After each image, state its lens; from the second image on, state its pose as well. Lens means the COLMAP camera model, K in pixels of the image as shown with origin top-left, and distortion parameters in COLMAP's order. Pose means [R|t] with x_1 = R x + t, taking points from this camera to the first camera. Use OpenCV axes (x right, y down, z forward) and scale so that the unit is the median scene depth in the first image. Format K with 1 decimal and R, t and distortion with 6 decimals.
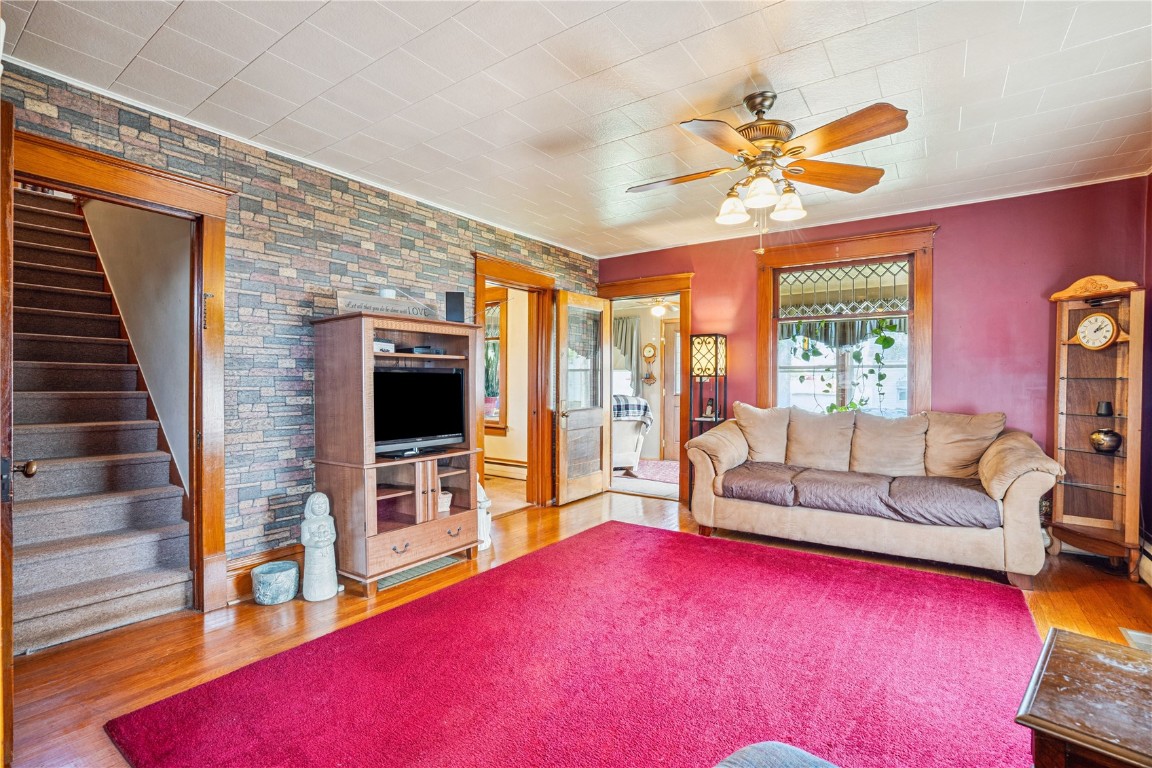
lens RADIAL K [[526.7, 0, 577.4], [0, 526.7, 387.4], [0, 0, 1]] dist [-0.005973, 0.001293]
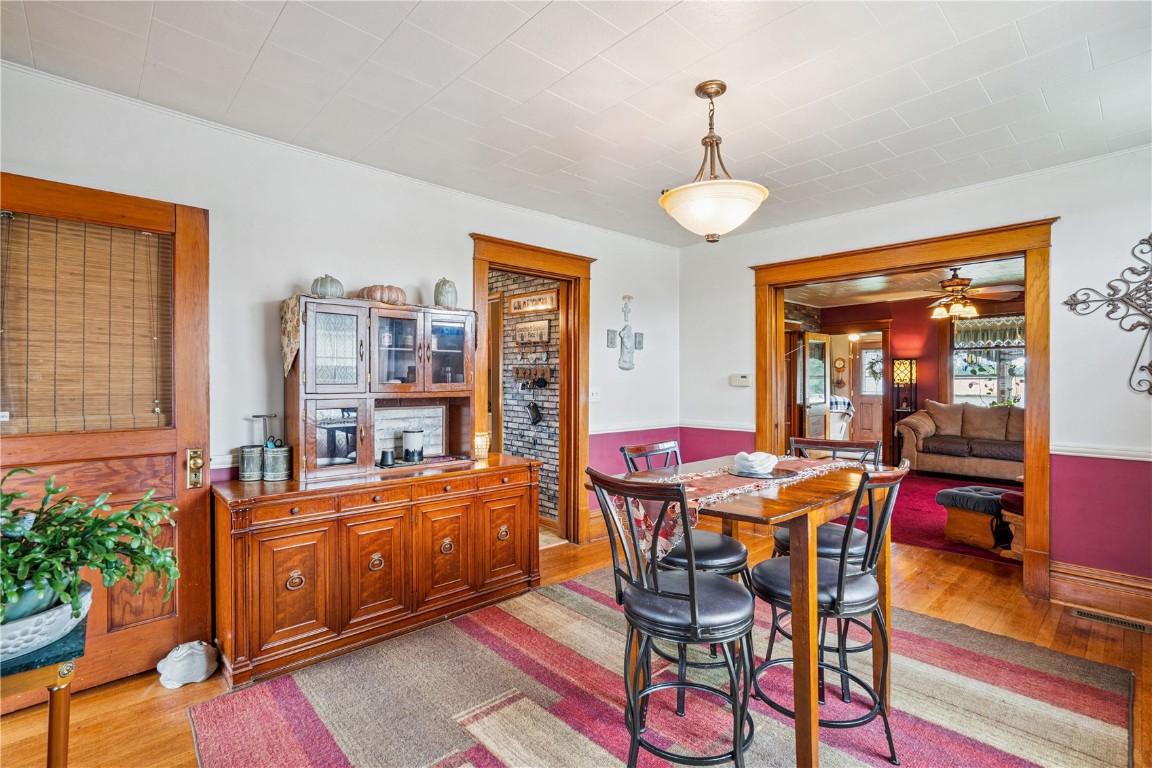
lens RADIAL K [[526.7, 0, 566.3], [0, 526.7, 384.3], [0, 0, 1]] dist [-0.005973, 0.001293]
pose [[0.976531, 0.005460, -0.215309, -0.426876], [-0.008451, 0.999880, -0.012973, 0.010028], [0.215212, 0.014488, 0.976460, -0.815834]]
